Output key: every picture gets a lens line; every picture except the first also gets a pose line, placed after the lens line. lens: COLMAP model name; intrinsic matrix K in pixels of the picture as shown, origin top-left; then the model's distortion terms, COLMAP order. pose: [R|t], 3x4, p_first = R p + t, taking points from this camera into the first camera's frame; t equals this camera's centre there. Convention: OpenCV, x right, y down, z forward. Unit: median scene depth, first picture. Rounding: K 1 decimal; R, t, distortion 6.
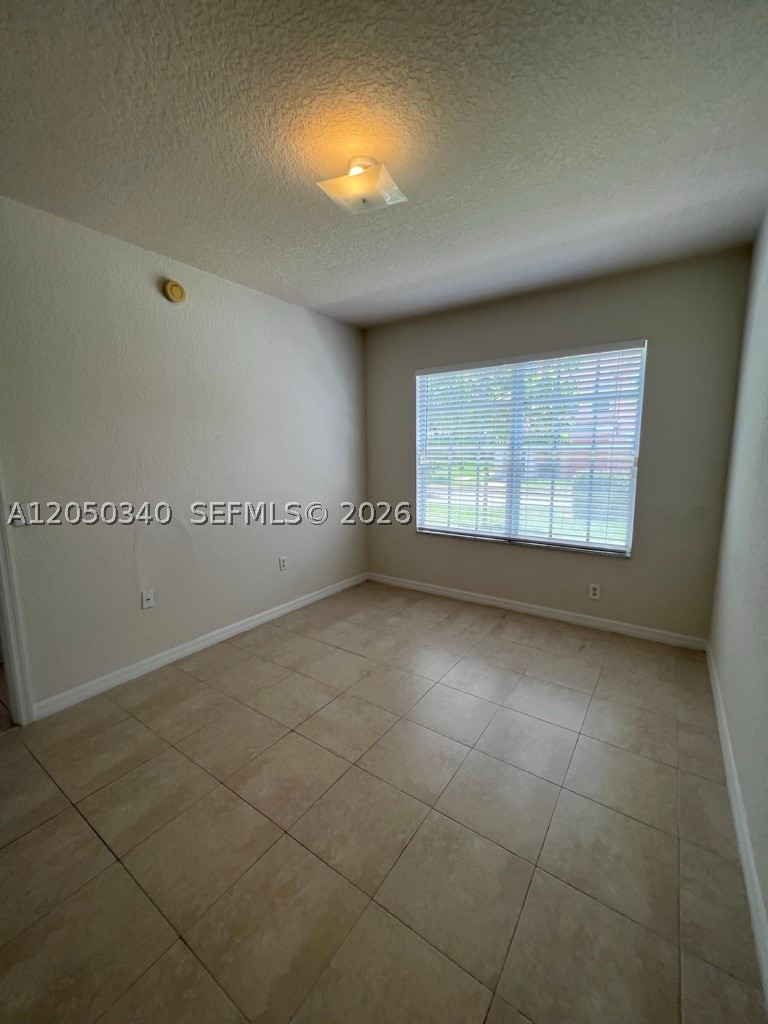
lens RADIAL K [[410.1, 0, 385.9], [0, 410.1, 510.6], [0, 0, 1]] dist [-0.003529, 0.000696]
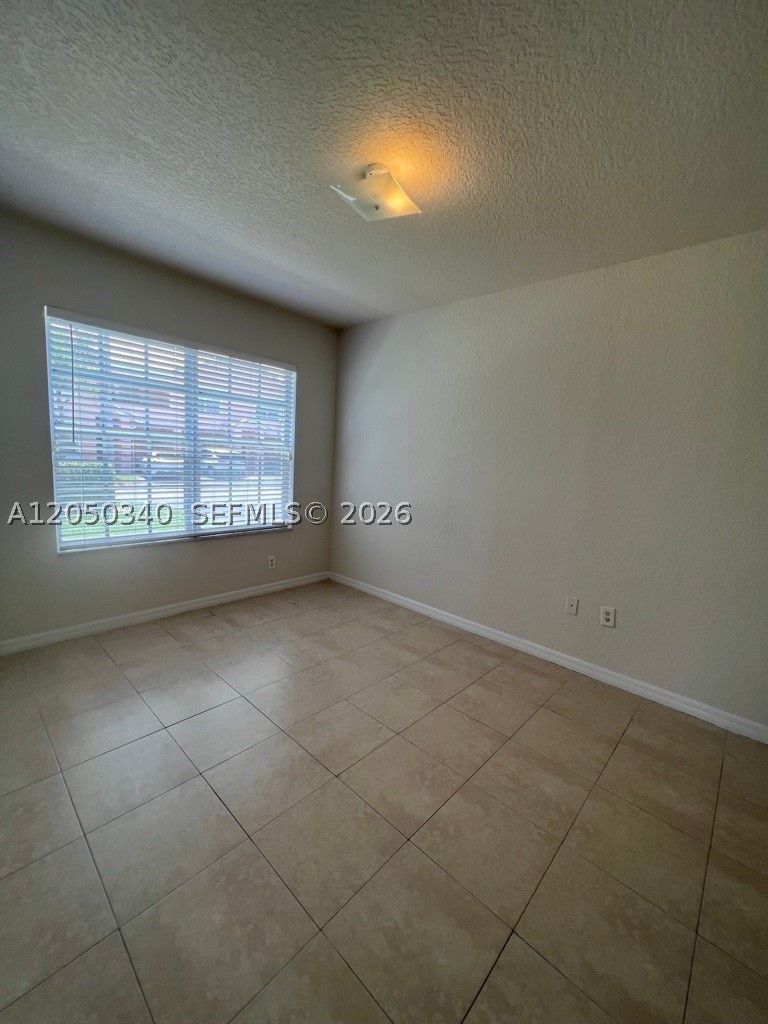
lens RADIAL K [[410.1, 0, 385.9], [0, 410.1, 510.6], [0, 0, 1]] dist [-0.003529, 0.000696]
pose [[0.137491, -0.114429, 0.983871, -0.712390], [0.083869, 0.991082, 0.103547, -0.060346], [-0.986946, 0.068280, 0.145862, 0.538136]]
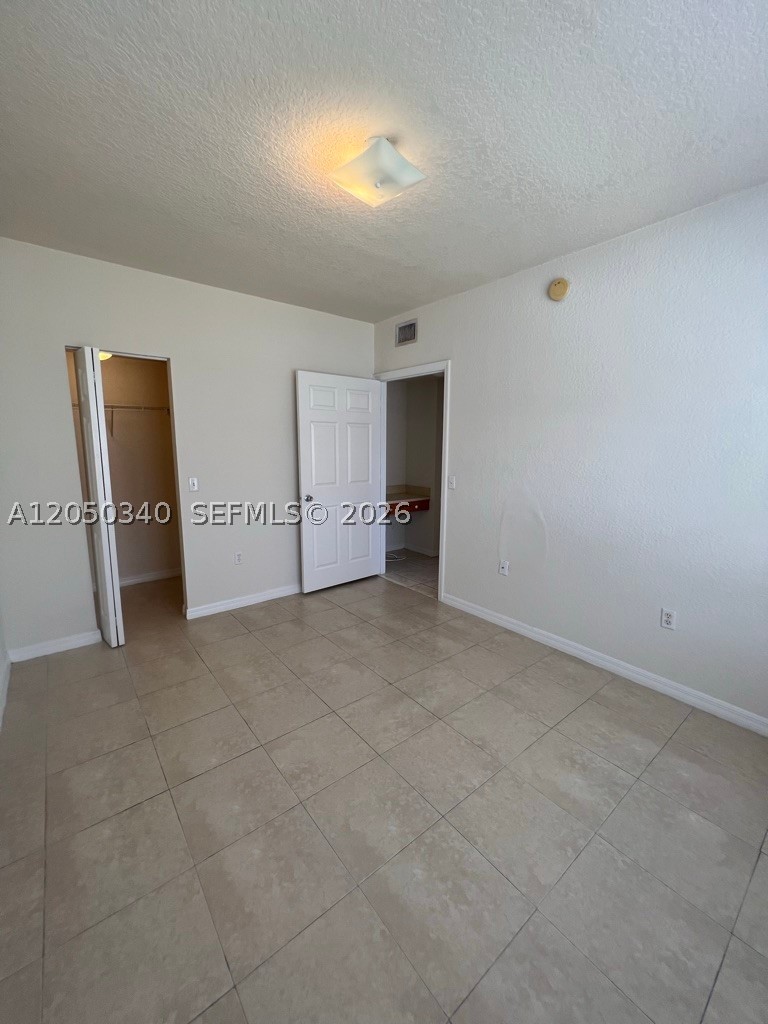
lens RADIAL K [[410.1, 0, 385.9], [0, 410.1, 510.6], [0, 0, 1]] dist [-0.003529, 0.000696]
pose [[-0.281725, 0.164072, -0.945363, 0.589263], [-0.144933, 0.966690, 0.210964, -0.141143], [0.948486, 0.196448, -0.248562, 0.859207]]
